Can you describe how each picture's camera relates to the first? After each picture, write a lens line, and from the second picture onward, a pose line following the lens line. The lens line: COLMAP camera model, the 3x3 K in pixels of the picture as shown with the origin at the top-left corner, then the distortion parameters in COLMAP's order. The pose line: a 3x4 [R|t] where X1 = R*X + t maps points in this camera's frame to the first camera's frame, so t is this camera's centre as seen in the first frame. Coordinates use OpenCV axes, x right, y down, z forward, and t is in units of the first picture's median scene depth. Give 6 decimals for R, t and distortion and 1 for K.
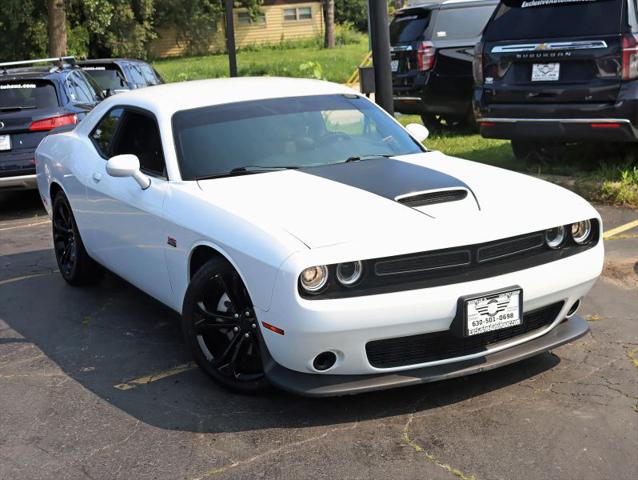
lens RADIAL K [[1085.1, 0, 318.8], [0, 1085.1, 260.9], [0, 0, 1]] dist [-0.037333, -0.049662]
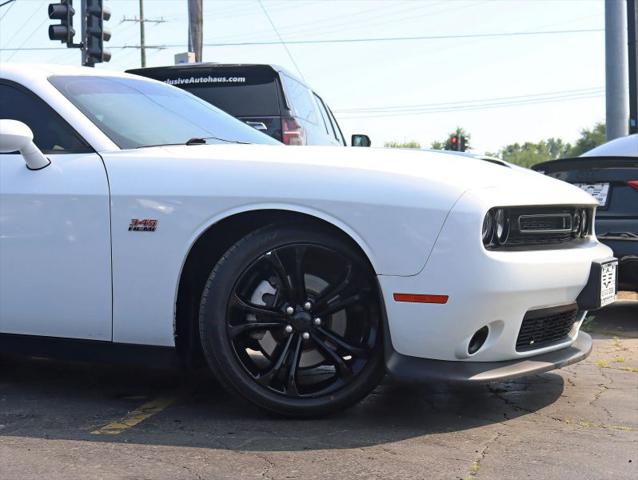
lens RADIAL K [[1166.3, 0, 319.0], [0, 1166.3, 240.0], [0, 0, 1]] dist [-0.028356, -0.058030]
pose [[0.799934, 0.039753, 0.598770, -0.559178], [0.087528, 0.979403, -0.181957, 0.156750], [-0.593671, 0.197963, 0.779978, 0.391267]]
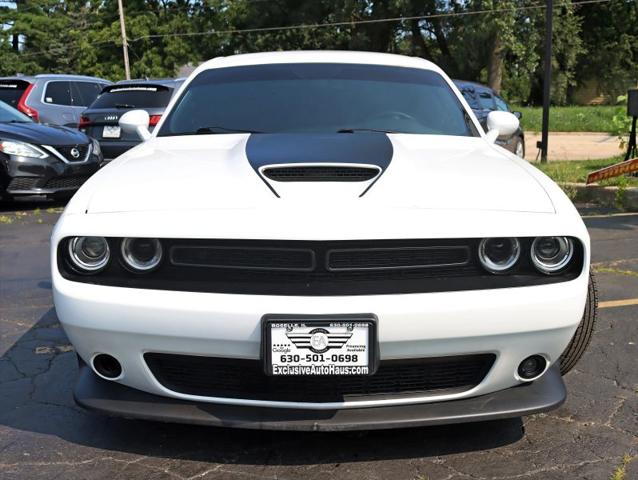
lens RADIAL K [[838.5, 0, 319.0], [0, 838.5, 240.0], [0, 0, 1]] dist [-0.078565, 0.012706]
pose [[0.883001, 0.140878, -0.447730, 0.365697], [-0.151898, 0.988330, 0.011407, -0.022209], [0.444112, 0.057937, 0.894096, 0.520856]]
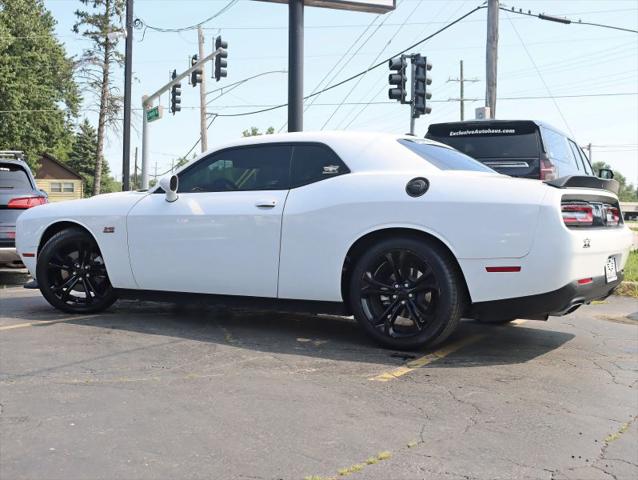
lens RADIAL K [[838.5, 0, 319.0], [0, 838.5, 240.0], [0, 0, 1]] dist [-0.078565, 0.012706]
pose [[0.945151, 0.068406, 0.319390, -0.535851], [-0.006598, 0.981623, -0.190716, 0.151352], [-0.326567, 0.178148, 0.928233, 0.321891]]
